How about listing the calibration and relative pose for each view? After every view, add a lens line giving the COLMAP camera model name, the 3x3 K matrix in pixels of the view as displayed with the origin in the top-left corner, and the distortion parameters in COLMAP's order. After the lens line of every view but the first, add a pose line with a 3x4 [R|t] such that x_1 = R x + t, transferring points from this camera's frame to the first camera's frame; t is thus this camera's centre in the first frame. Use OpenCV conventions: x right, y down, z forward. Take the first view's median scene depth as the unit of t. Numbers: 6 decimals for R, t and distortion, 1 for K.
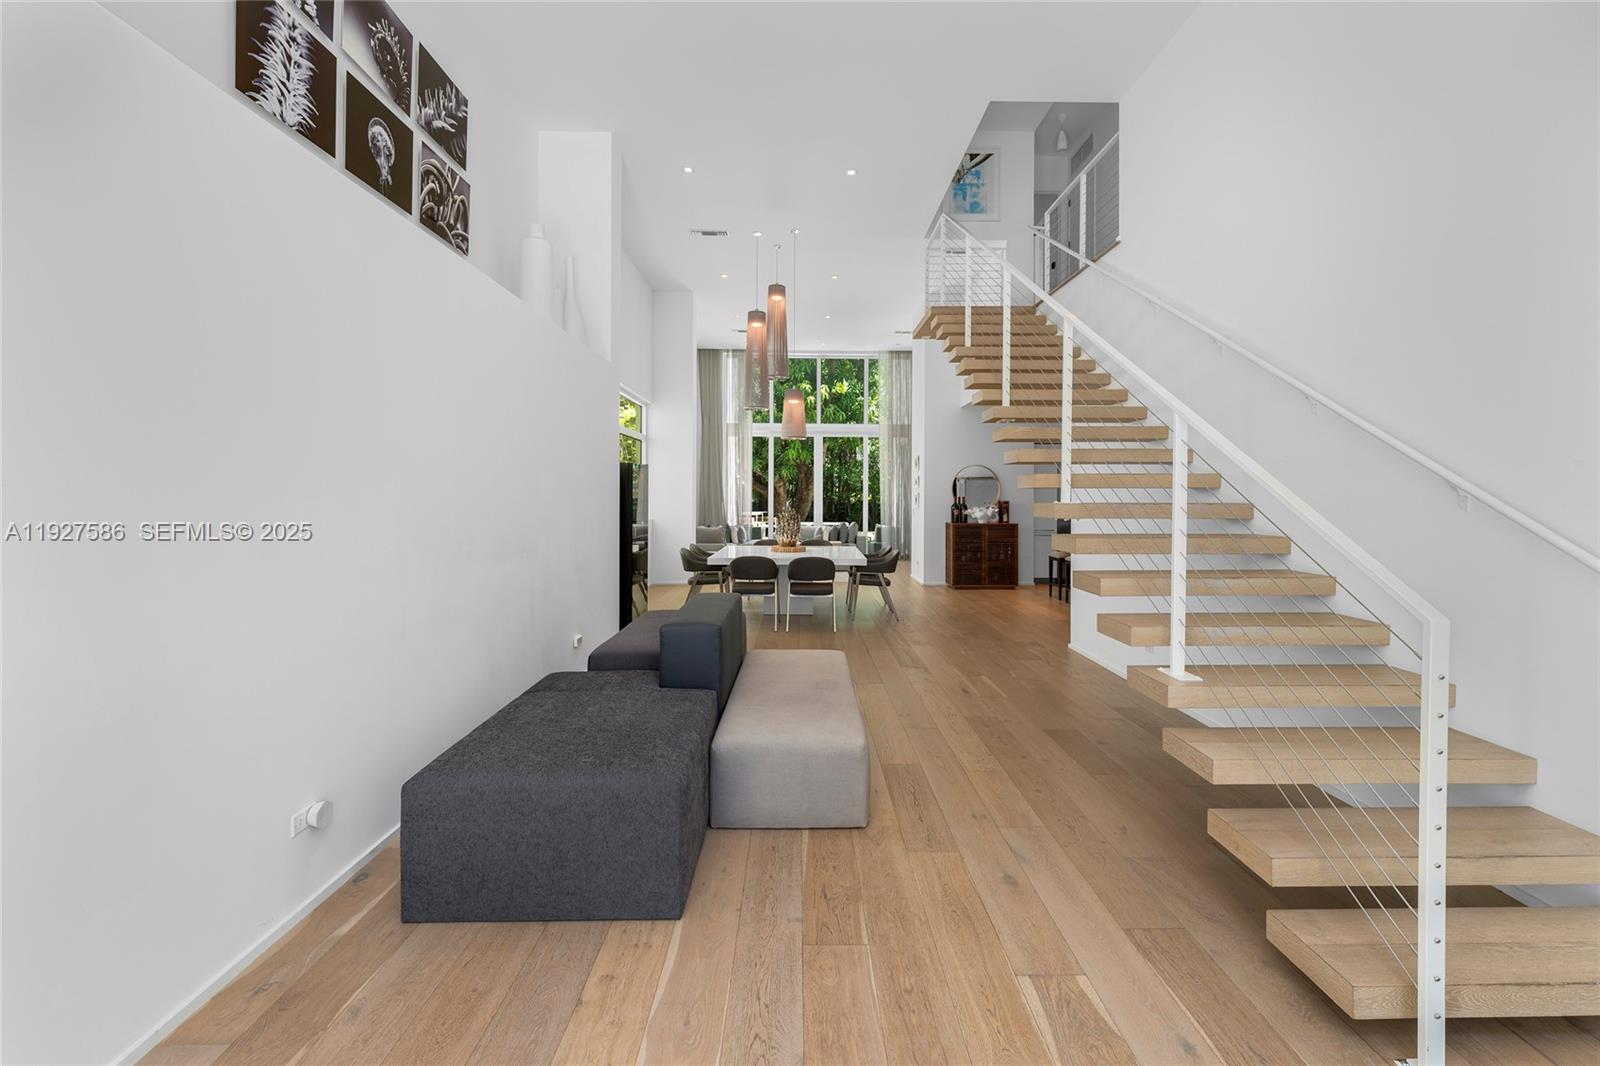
lens RADIAL K [[647.0, 0, 810.8], [0, 647.0, 500.8], [0, 0, 1]] dist [0.009331, 0.000043]
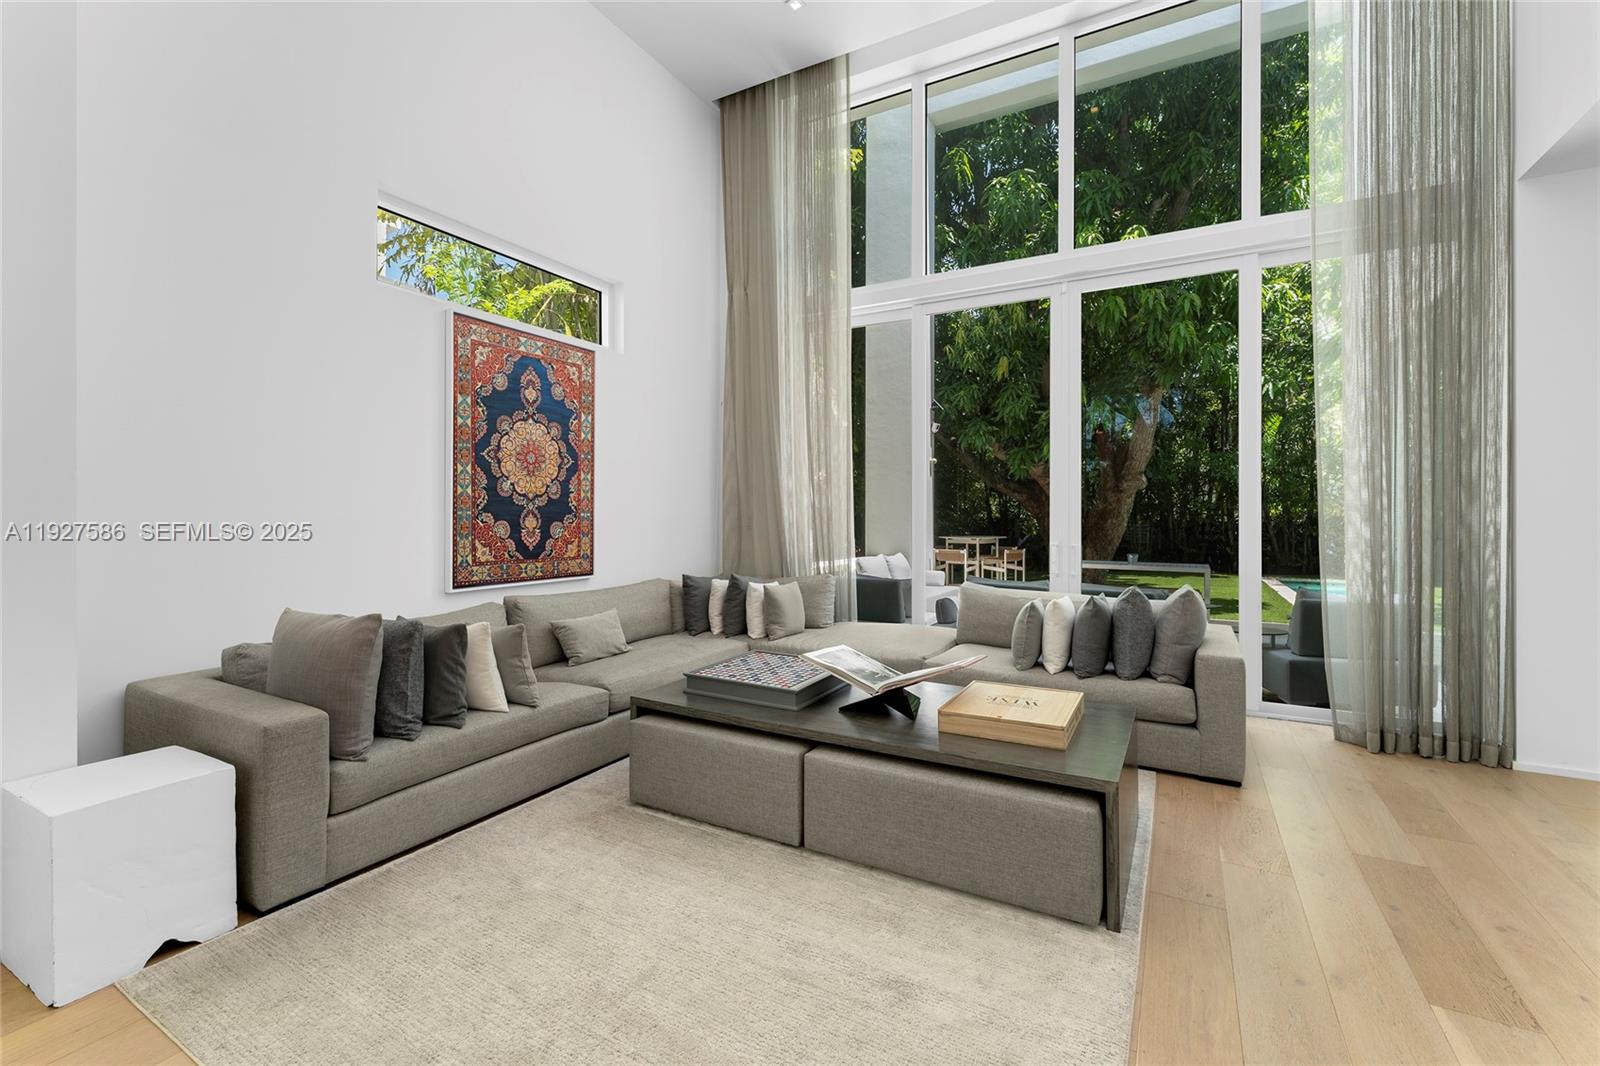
lens RADIAL K [[679.5, 0, 806.4], [0, 679.5, 514.0], [0, 0, 1]] dist [0.000541, -0.000081]
pose [[0.877951, -0.000074, -0.478751, 0.185135], [-0.005142, 0.999941, -0.009584, 0.021468], [0.478723, 0.010876, 0.877899, 1.983167]]
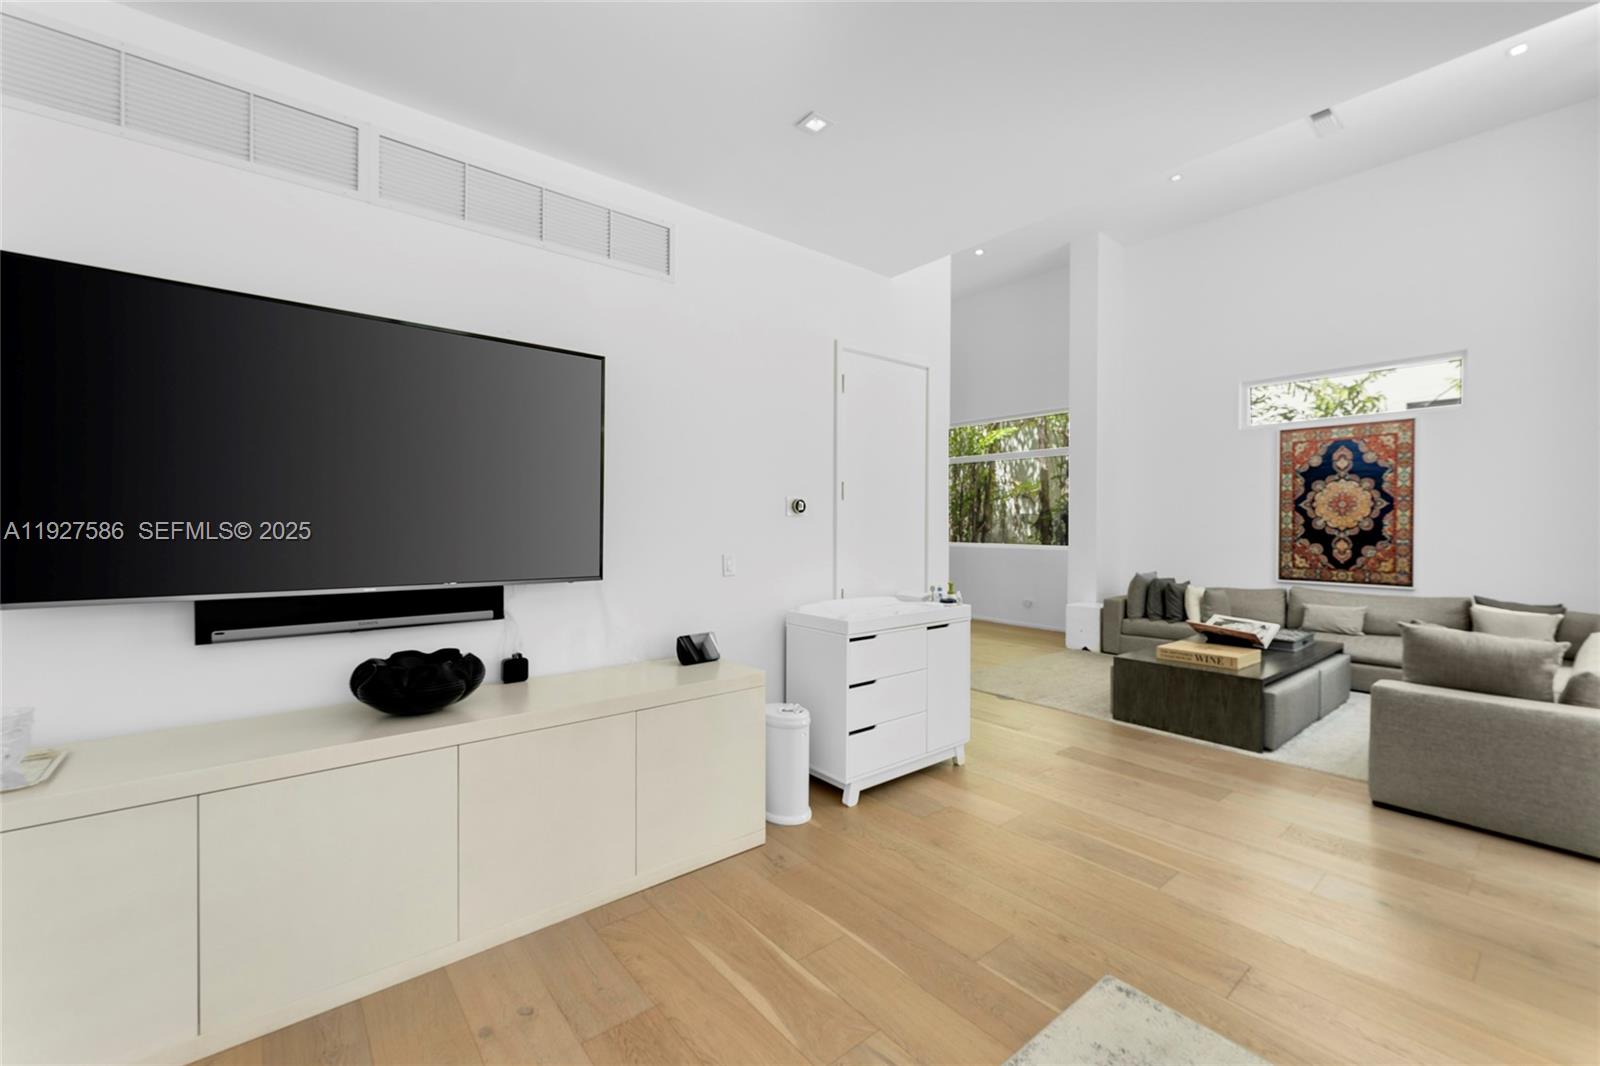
lens RADIAL K [[657.3, 0, 810.5], [0, 657.3, 537.2], [0, 0, 1]] dist [0.000275, 0.000122]
pose [[-0.760800, 0.007986, -0.648937, 1.097517], [-0.010878, 0.999627, 0.025056, -0.011426], [0.648895, 0.026122, -0.760429, 2.864900]]
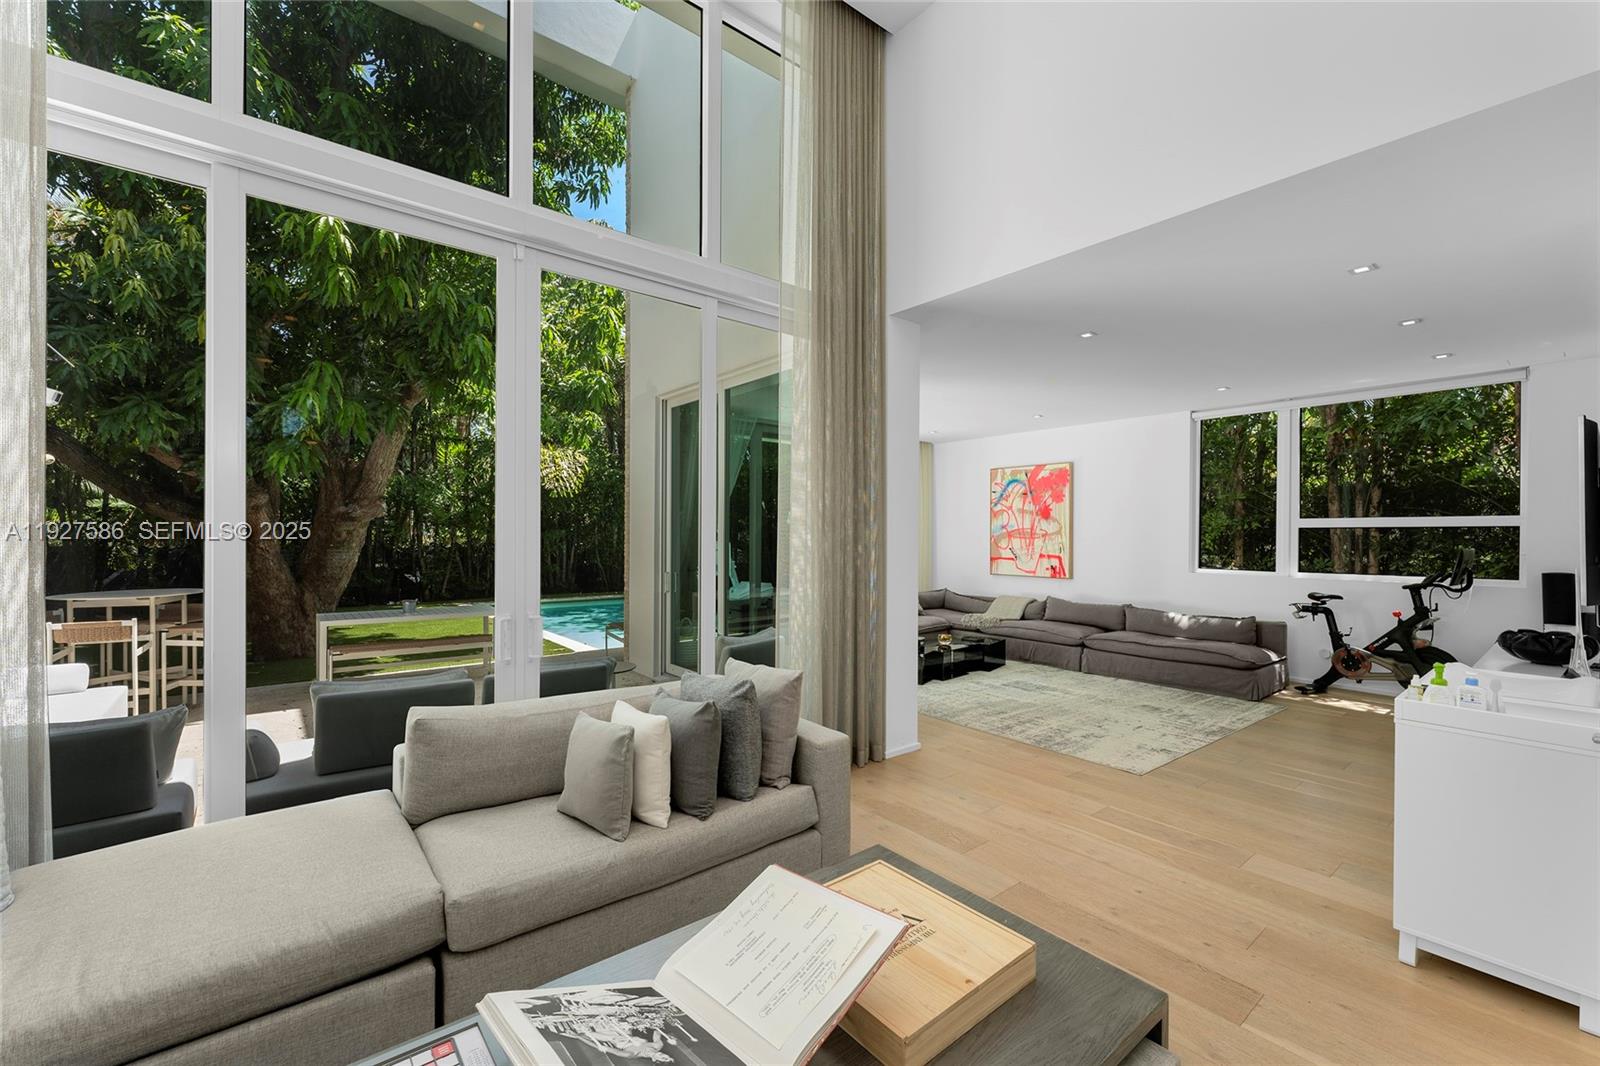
lens RADIAL K [[657.3, 0, 810.5], [0, 657.3, 537.2], [0, 0, 1]] dist [0.000275, 0.000122]
pose [[0.765599, 0.002557, 0.643313, -0.156895], [-0.000505, 0.999994, -0.003374, -0.024784], [-0.643318, 0.002258, 0.765596, 2.313932]]
